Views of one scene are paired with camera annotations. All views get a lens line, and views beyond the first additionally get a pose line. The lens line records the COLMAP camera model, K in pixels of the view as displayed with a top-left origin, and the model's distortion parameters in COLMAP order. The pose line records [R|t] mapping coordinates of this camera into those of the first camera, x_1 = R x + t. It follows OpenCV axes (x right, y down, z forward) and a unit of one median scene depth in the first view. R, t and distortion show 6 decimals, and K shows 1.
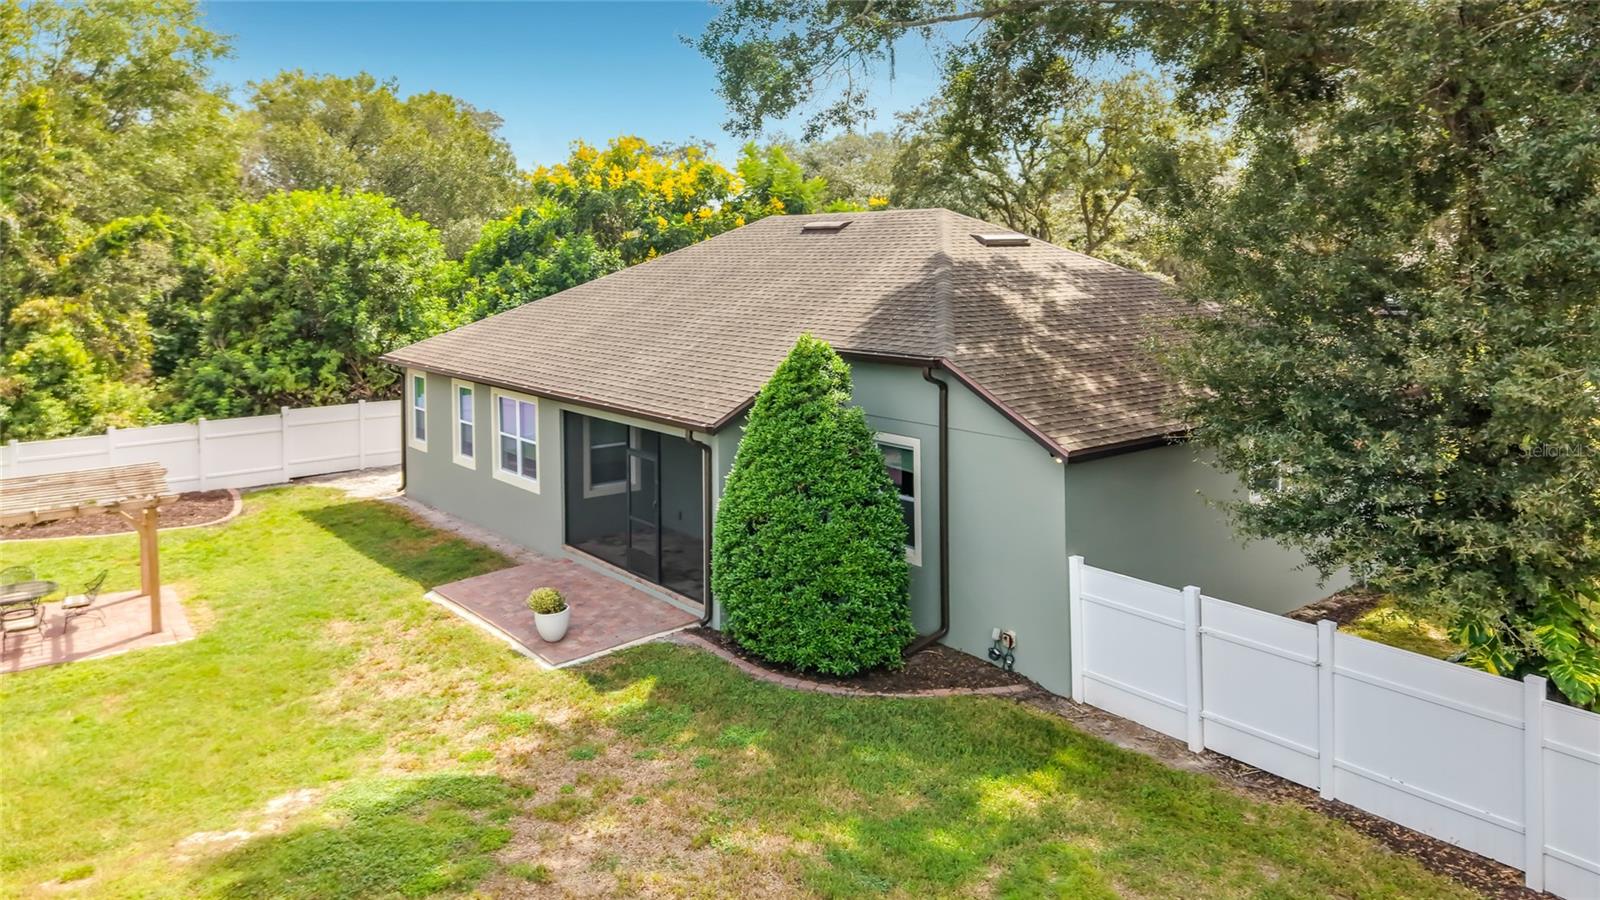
lens RADIAL K [[1006.2, 0, 802.3], [0, 1006.2, 443.7], [0, 0, 1]] dist [0.017490, -0.004488]
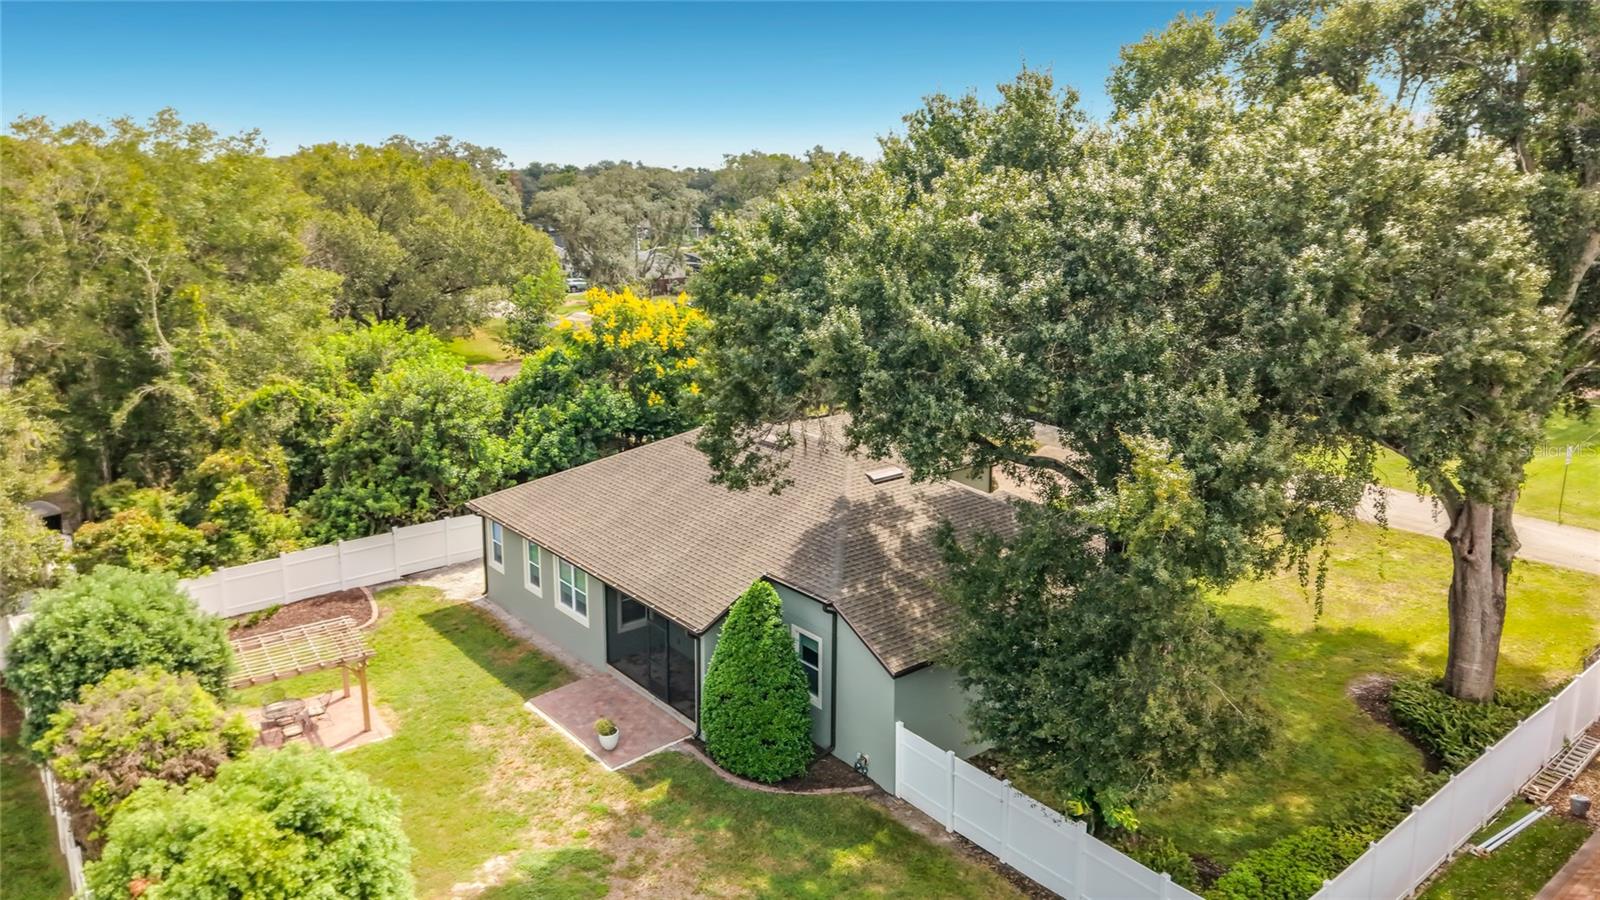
lens RADIAL K [[1076.2, 0, 804.7], [0, 1076.2, 448.2], [0, 0, 1]] dist [0.042807, -0.037017]
pose [[0.999889, 0.005411, 0.013913, 0.059136], [-0.007383, 0.989281, 0.145839, -0.574829], [-0.012975, -0.145925, 0.989211, -0.753344]]
